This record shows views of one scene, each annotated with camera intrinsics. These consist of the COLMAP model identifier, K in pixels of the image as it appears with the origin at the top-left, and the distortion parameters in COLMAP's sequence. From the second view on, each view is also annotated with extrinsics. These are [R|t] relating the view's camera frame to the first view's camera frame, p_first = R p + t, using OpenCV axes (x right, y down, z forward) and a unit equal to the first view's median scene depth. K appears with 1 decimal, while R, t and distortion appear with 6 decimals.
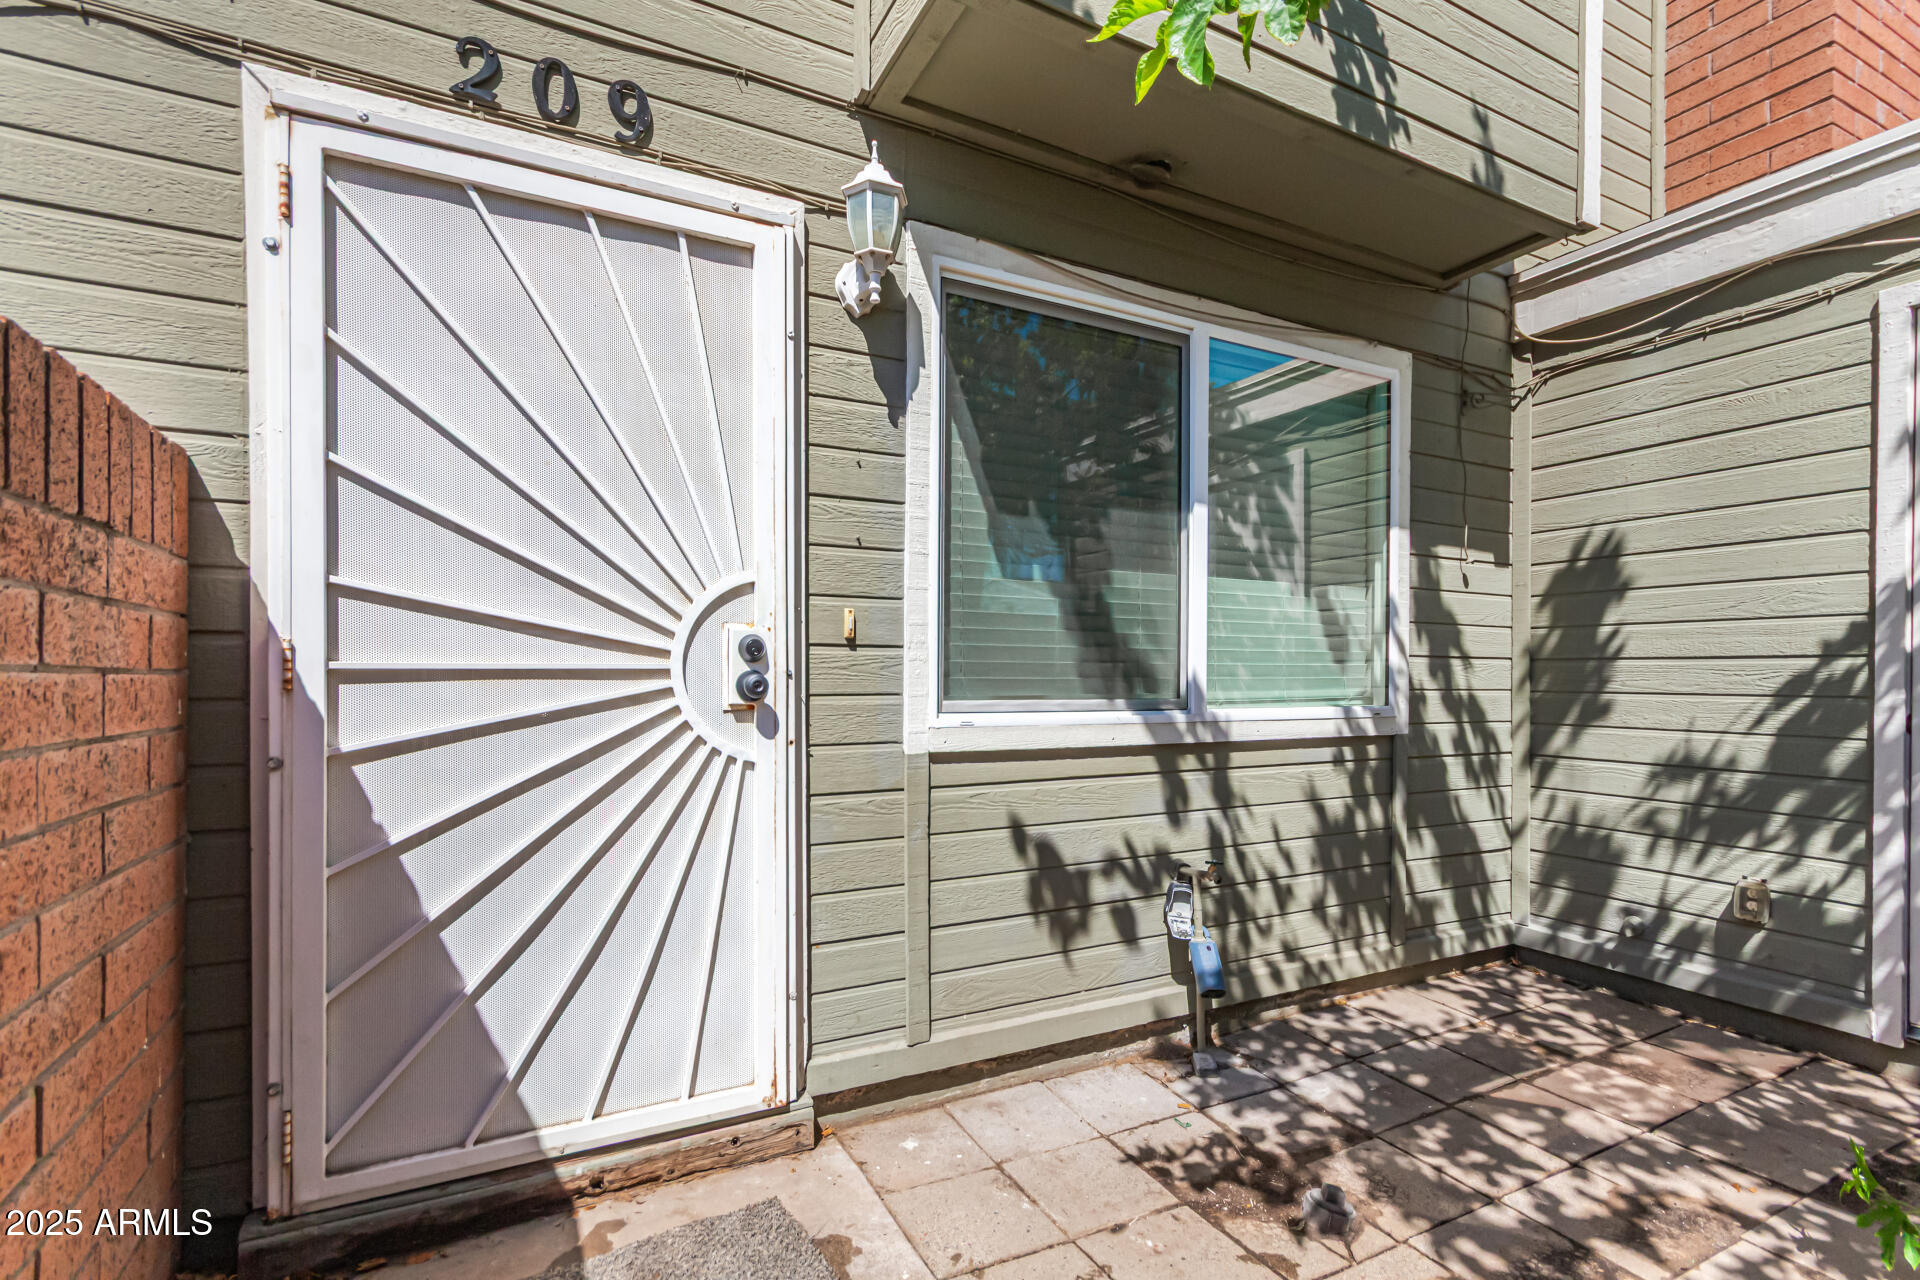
lens RADIAL K [[912.1, 0, 969.2], [0, 912.1, 665.0], [0, 0, 1]] dist [-0.011408, 0.007779]
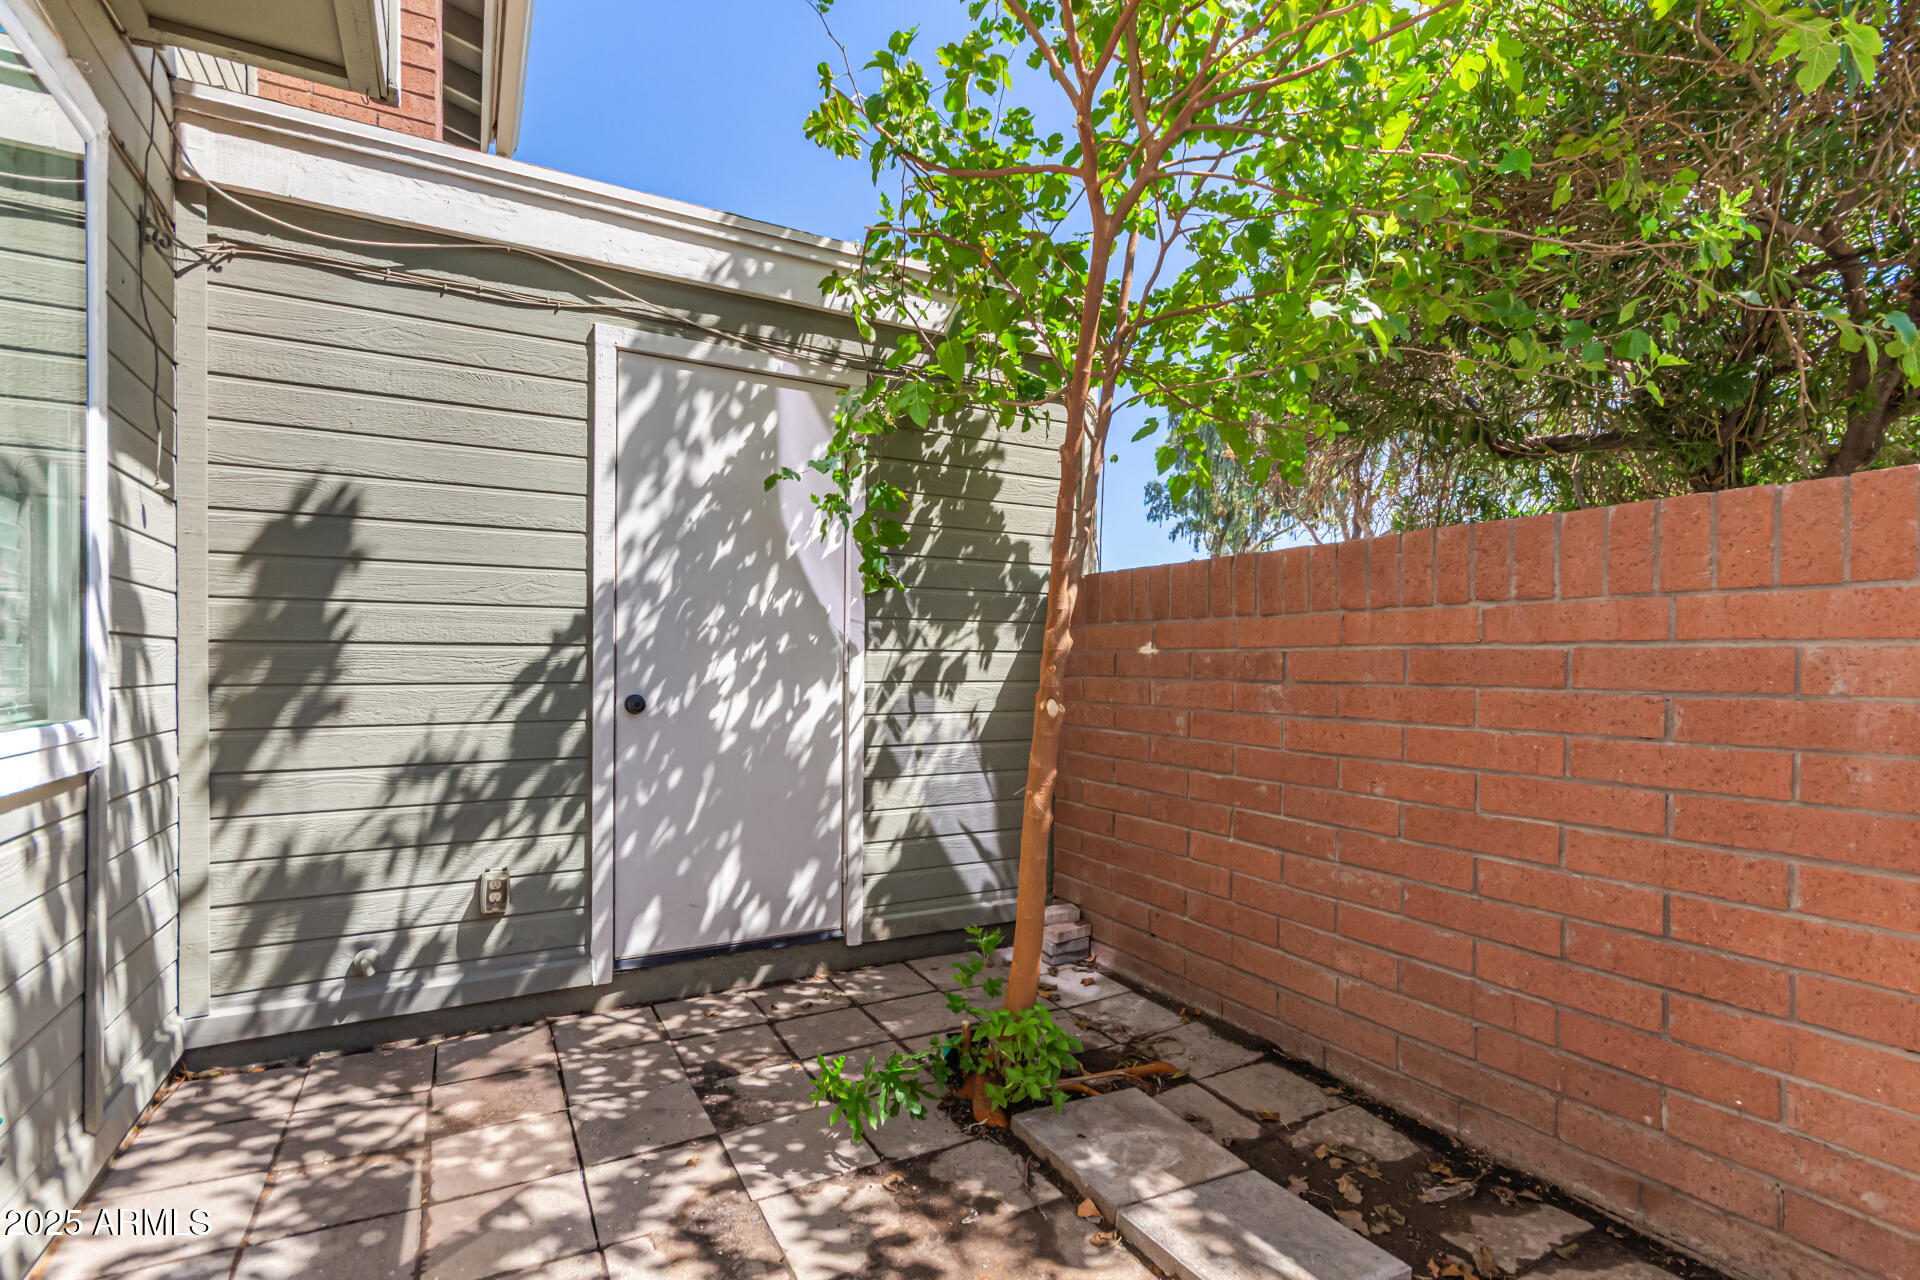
lens RADIAL K [[912.1, 0, 969.2], [0, 912.1, 665.0], [0, 0, 1]] dist [-0.011408, 0.007779]
pose [[-0.032623, -0.011358, 0.999403, -0.130893], [-0.015976, 0.999814, 0.010842, -0.005062], [-0.999340, -0.015613, -0.032798, 0.501363]]
